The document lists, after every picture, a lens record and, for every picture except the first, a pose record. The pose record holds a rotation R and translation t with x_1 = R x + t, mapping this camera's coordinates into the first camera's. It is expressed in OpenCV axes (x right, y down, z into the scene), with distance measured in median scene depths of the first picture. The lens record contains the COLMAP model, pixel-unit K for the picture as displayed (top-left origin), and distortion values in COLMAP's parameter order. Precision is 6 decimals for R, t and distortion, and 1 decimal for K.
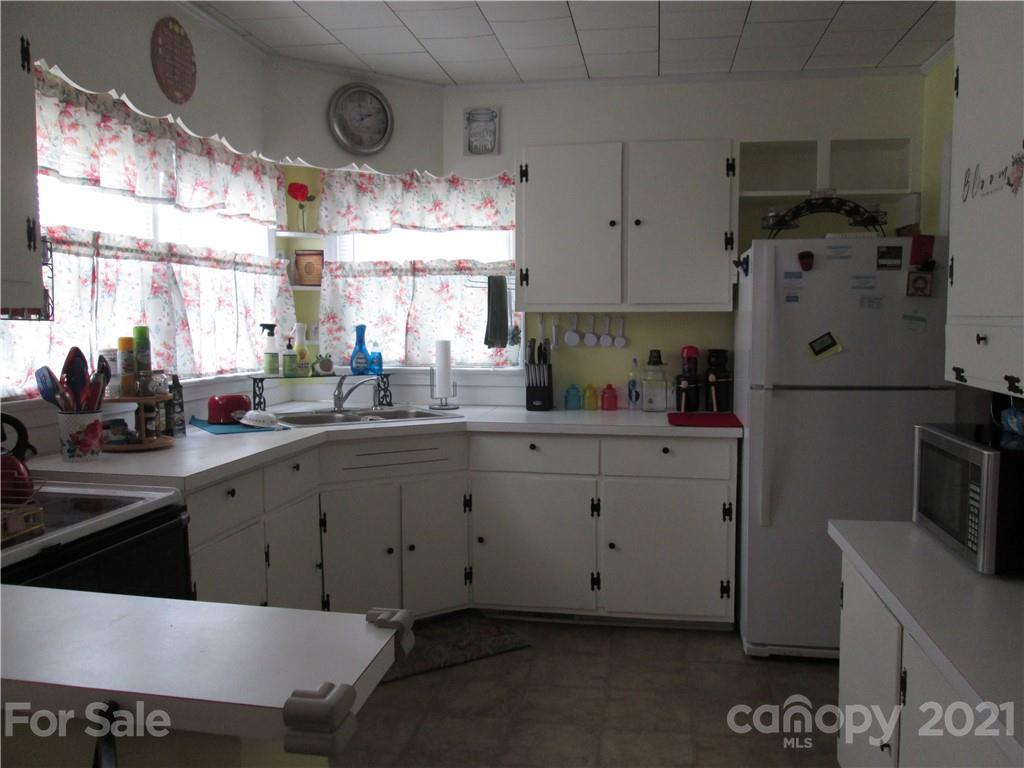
lens RADIAL K [[845.1, 0, 494.5], [0, 845.1, 395.1], [0, 0, 1]] dist [-0.058260, 0.029068]
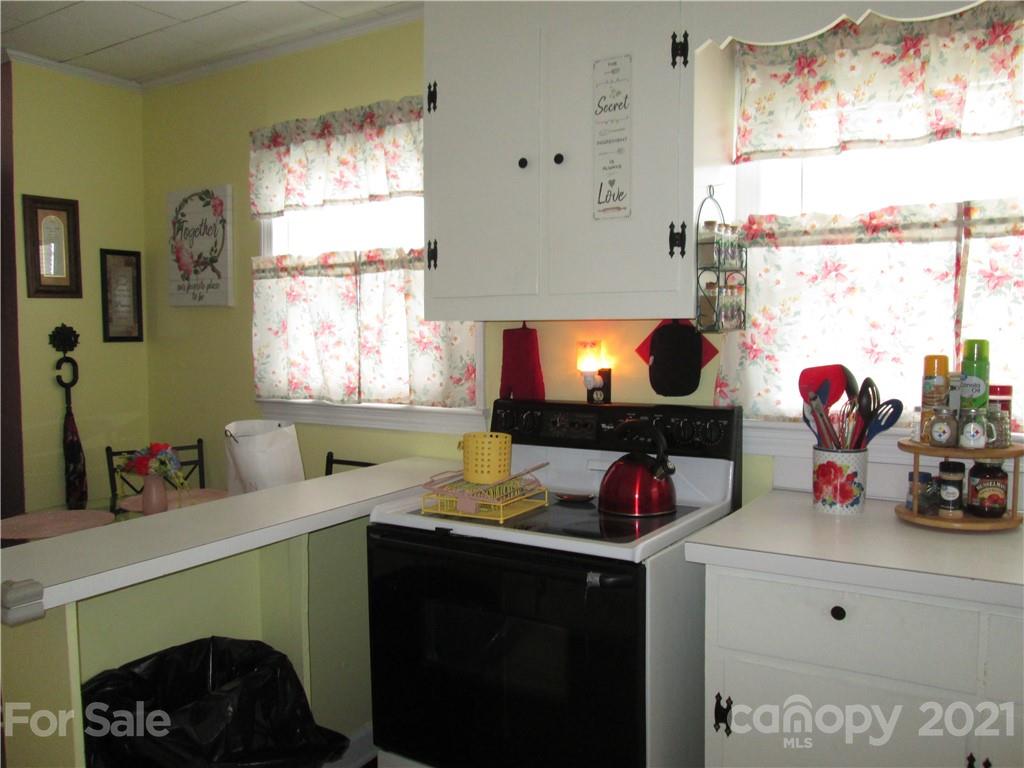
lens RADIAL K [[845.1, 0, 507.1], [0, 845.1, 387.5], [0, 0, 1]] dist [-0.058260, 0.029068]
pose [[-0.375631, 0.063377, -0.924600, 0.239462], [-0.073072, 0.992528, 0.097719, -0.063842], [0.923884, 0.104268, -0.368193, 0.706624]]
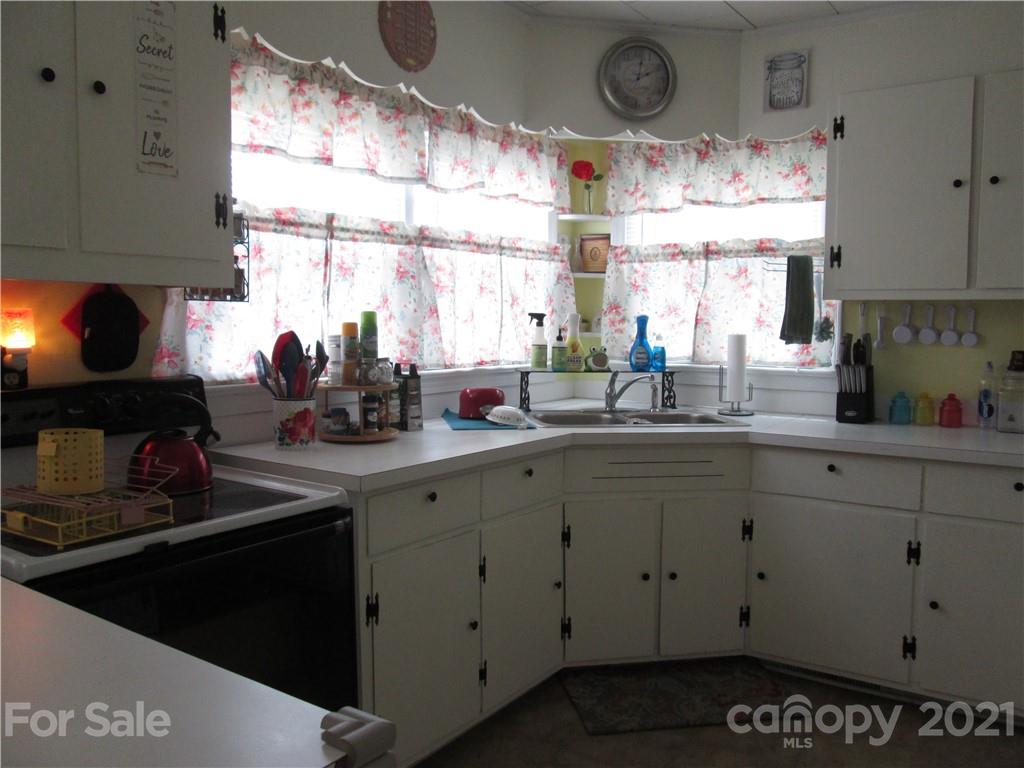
lens RADIAL K [[845.1, 0, 496.1], [0, 845.1, 394.9], [0, 0, 1]] dist [-0.058260, 0.029068]
pose [[0.909526, 0.041769, -0.413543, 0.082725], [-0.041484, 0.999092, 0.009672, -0.002454], [0.413572, 0.008359, 0.910433, 0.150390]]
